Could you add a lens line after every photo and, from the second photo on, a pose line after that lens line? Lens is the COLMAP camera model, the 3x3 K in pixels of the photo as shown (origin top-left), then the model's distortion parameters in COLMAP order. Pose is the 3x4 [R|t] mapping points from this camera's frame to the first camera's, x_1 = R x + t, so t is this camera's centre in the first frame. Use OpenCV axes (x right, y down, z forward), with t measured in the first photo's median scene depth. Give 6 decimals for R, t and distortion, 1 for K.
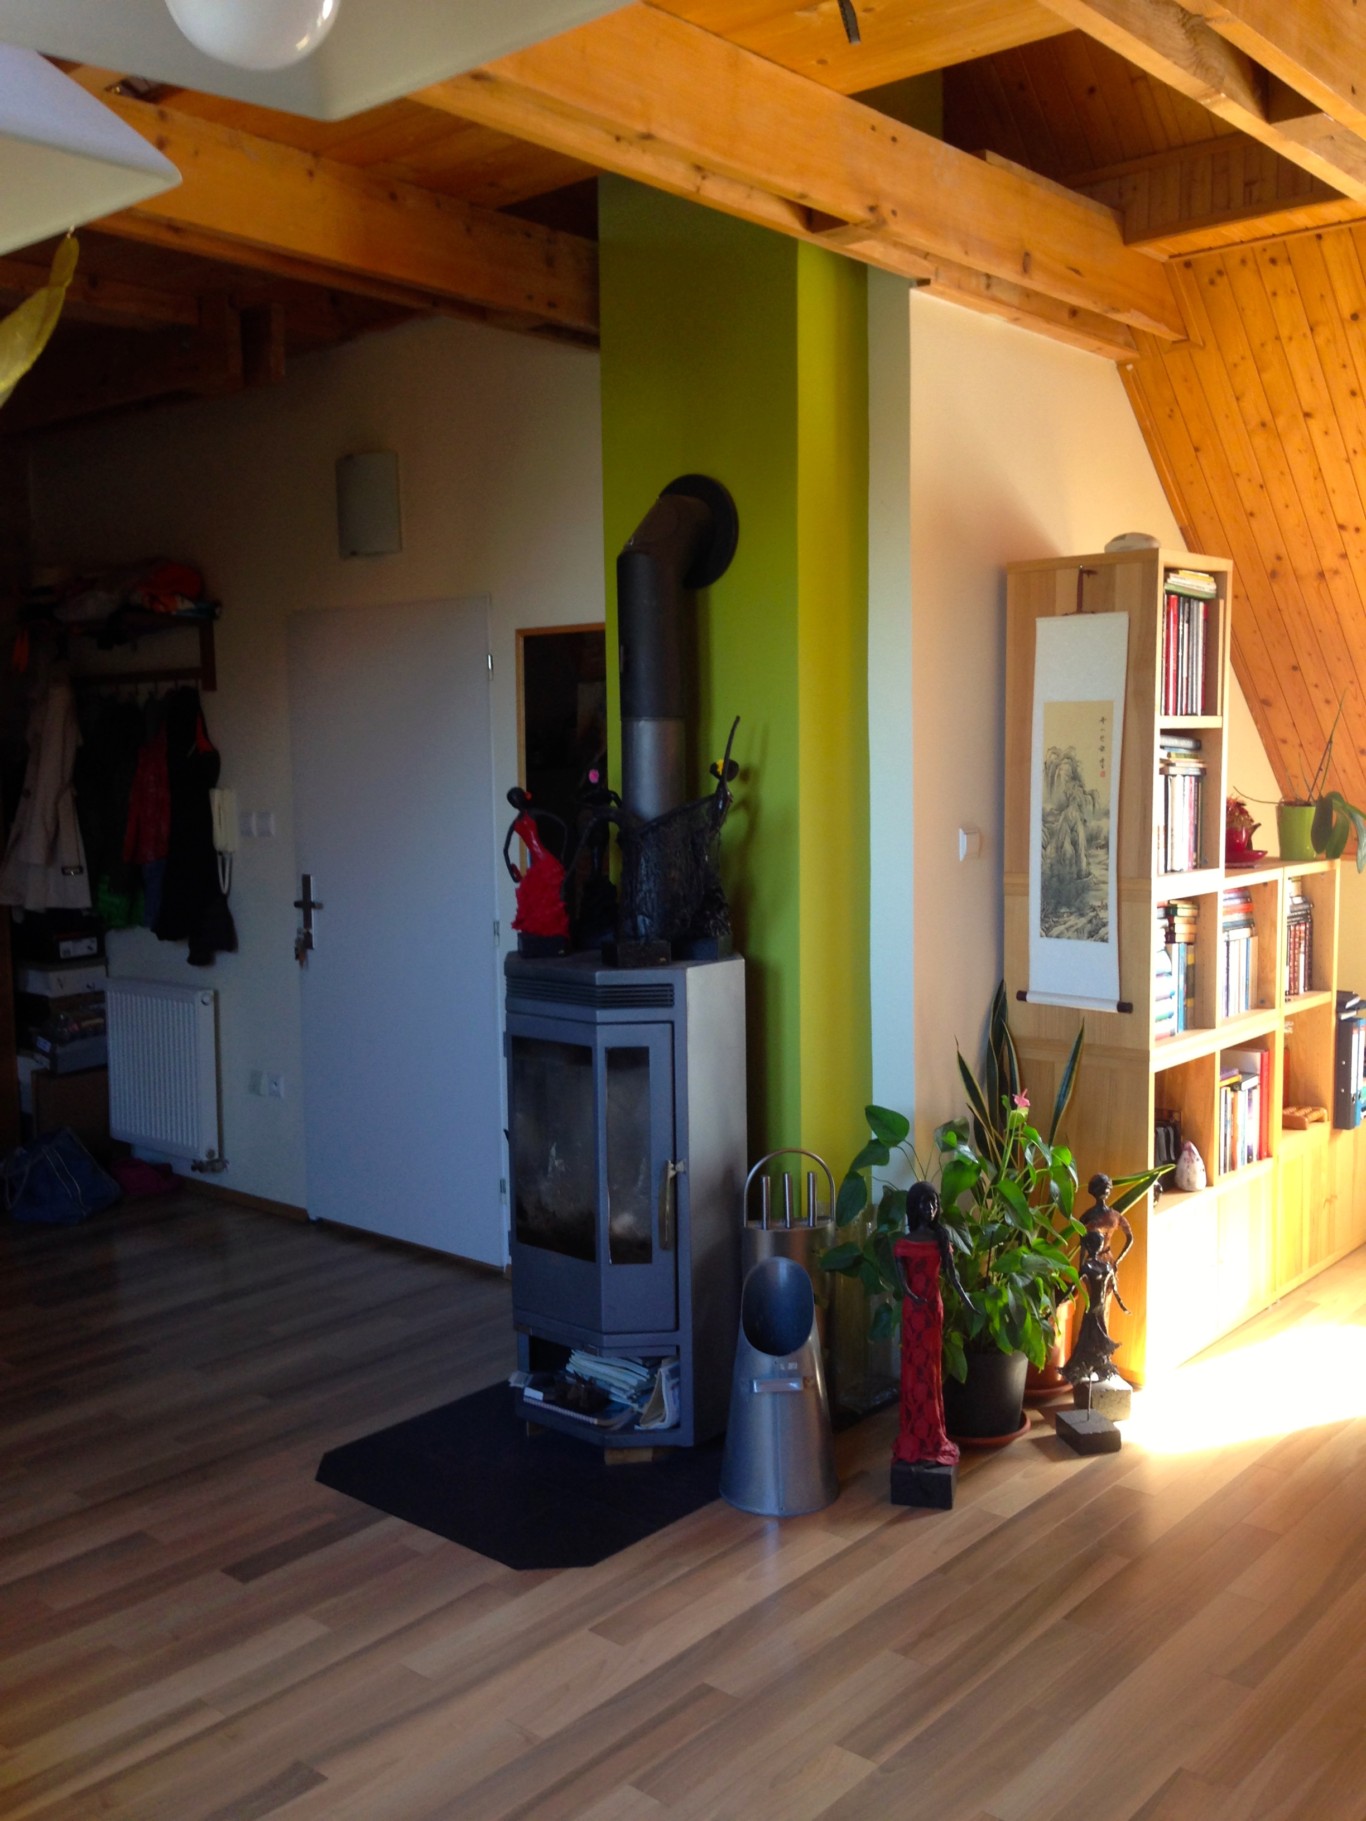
lens RADIAL K [[1684.8, 0, 686.9], [0, 1684.8, 910.9], [0, 0, 1]] dist [0.116360, -0.219781]
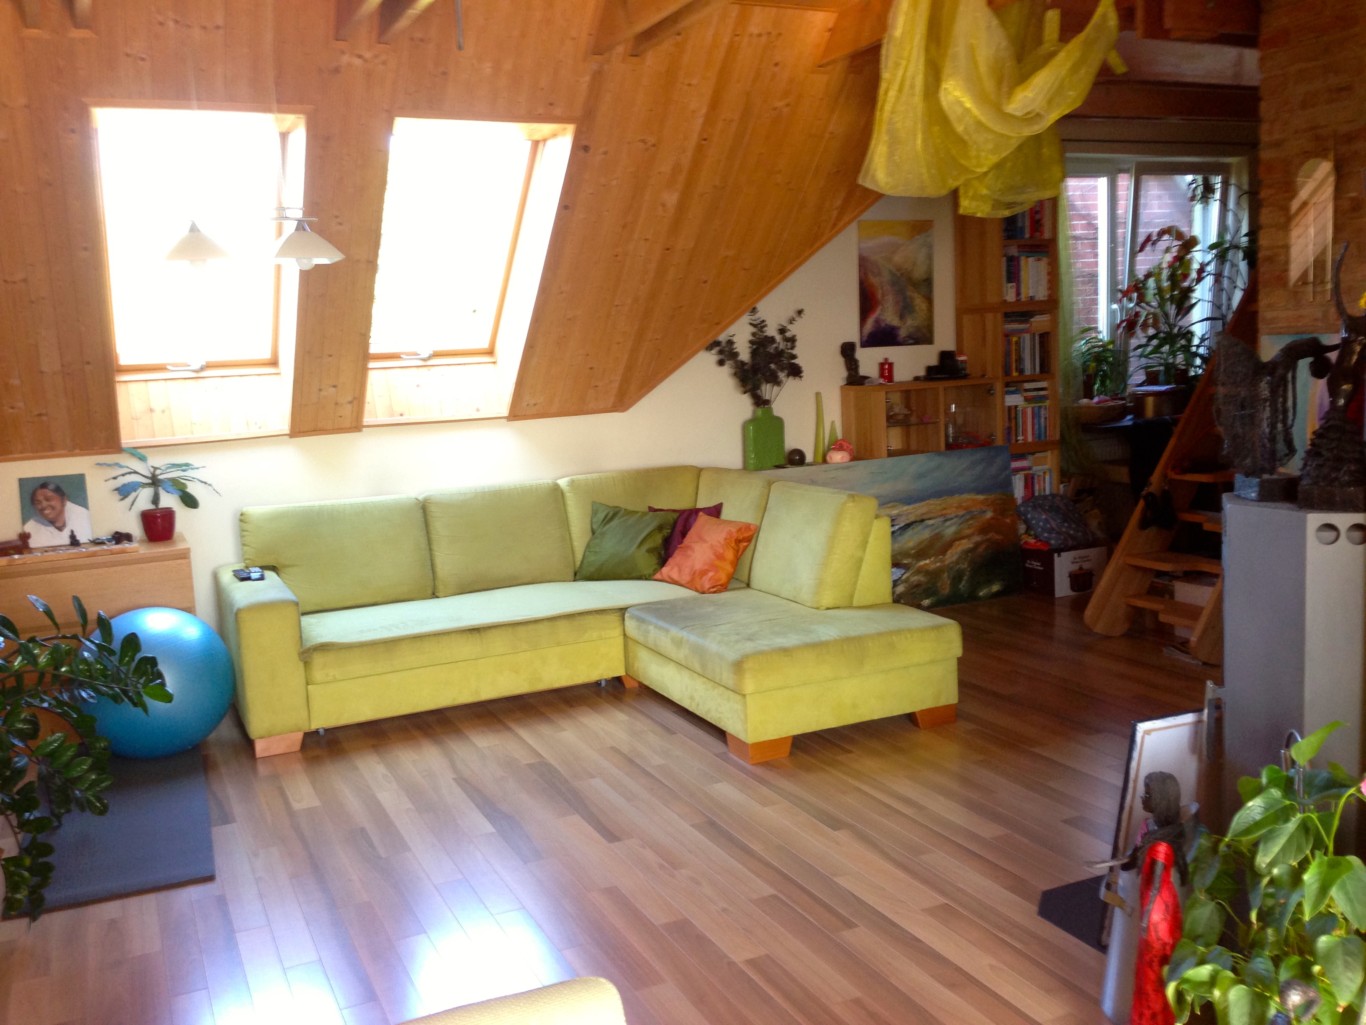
lens RADIAL K [[1259.1, 0, 684.2], [0, 1259.1, 506.9], [0, 0, 1]] dist [0.120202, -0.211420]
pose [[-0.410998, 0.155454, -0.898284, 0.670484], [-0.029027, 0.982623, 0.183330, -0.077953], [0.911174, 0.101423, -0.399344, 0.823179]]
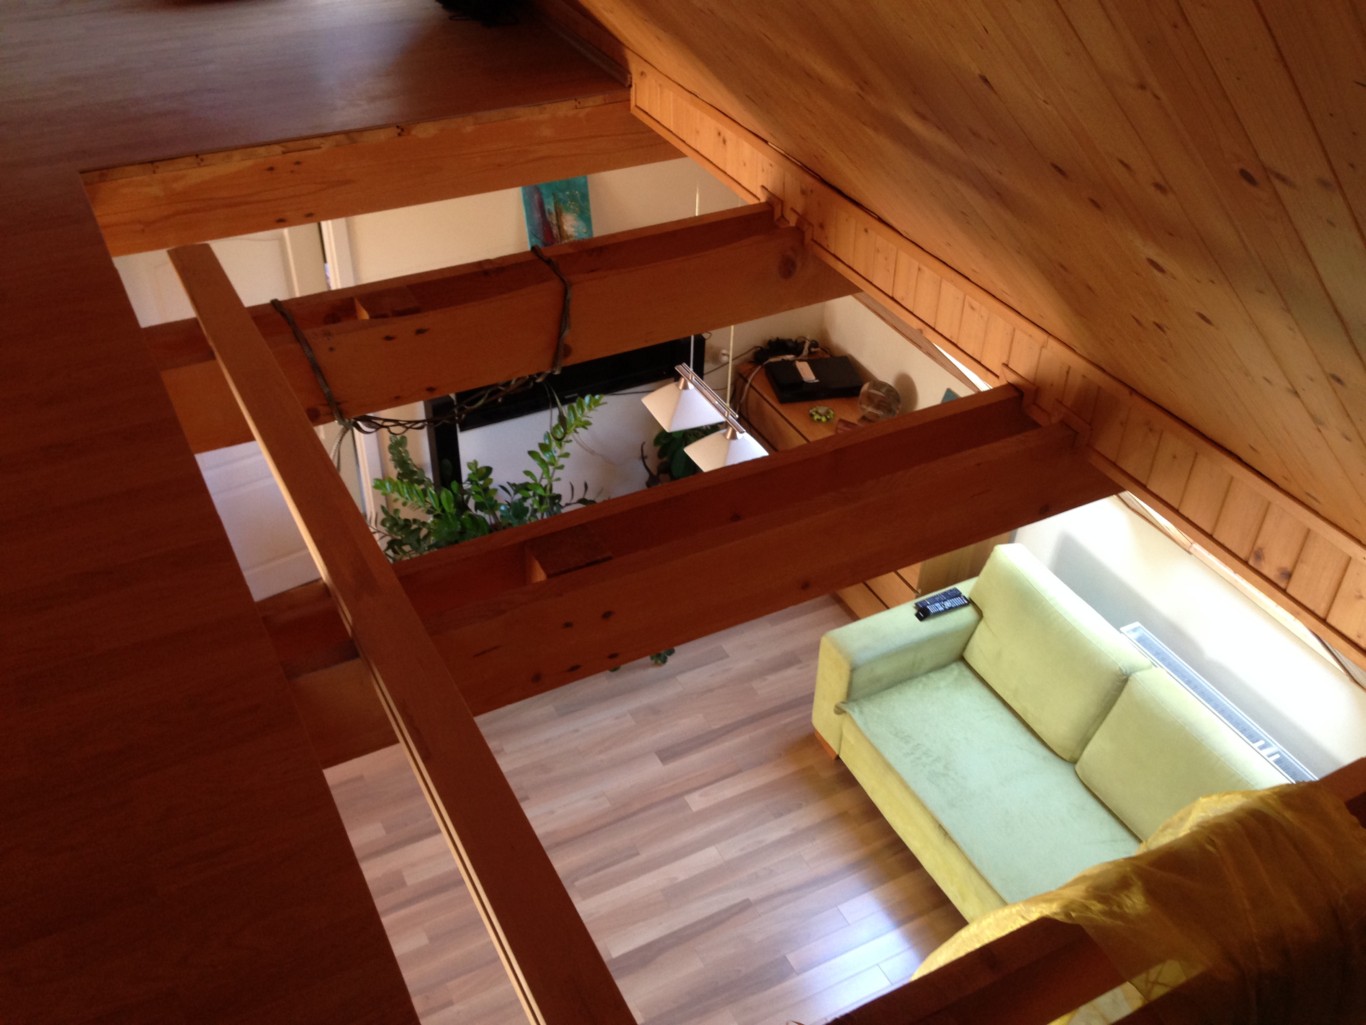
lens RADIAL K [[1293.9, 0, 706.3], [0, 1293.9, 507.9], [0, 0, 1]] dist [0.113654, -0.153107]
pose [[-0.933449, -0.232245, 0.273376, -0.331481], [0.010866, 0.743453, 0.668700, -0.667783], [-0.358545, 0.627168, -0.691452, 0.842960]]
